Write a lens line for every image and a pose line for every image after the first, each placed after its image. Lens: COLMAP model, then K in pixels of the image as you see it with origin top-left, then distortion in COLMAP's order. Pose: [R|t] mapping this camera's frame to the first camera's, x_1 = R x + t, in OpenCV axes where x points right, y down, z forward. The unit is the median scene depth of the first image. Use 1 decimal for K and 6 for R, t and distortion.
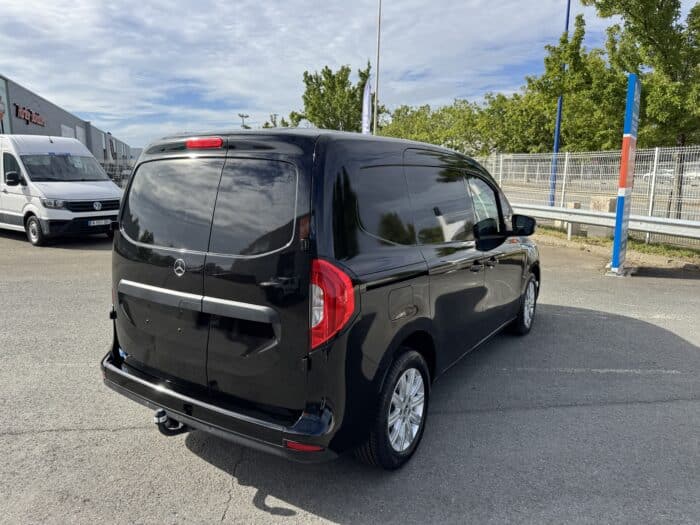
lens RADIAL K [[496.1, 0, 348.3], [0, 496.1, 266.3], [0, 0, 1]] dist [0.019564, -0.029269]
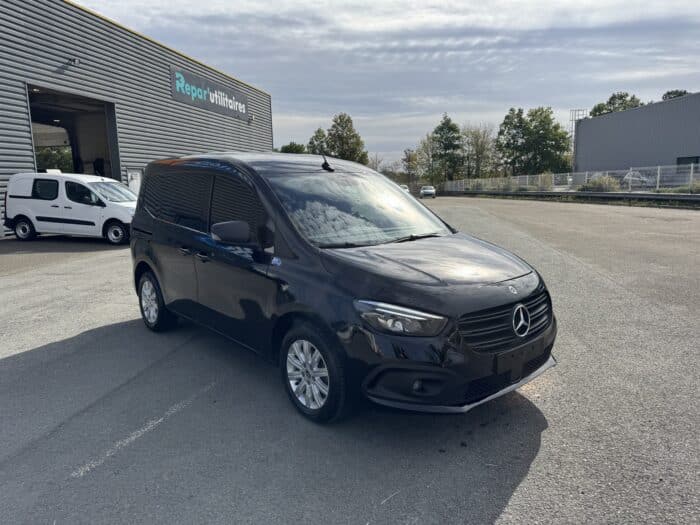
lens RADIAL K [[496.1, 0, 348.3], [0, 496.1, 266.3], [0, 0, 1]] dist [0.019564, -0.029269]
pose [[-0.274387, 0.158038, -0.948544, 0.144949], [-0.150716, 0.967144, 0.204735, -0.030573], [0.949735, 0.199138, -0.241553, 0.183647]]
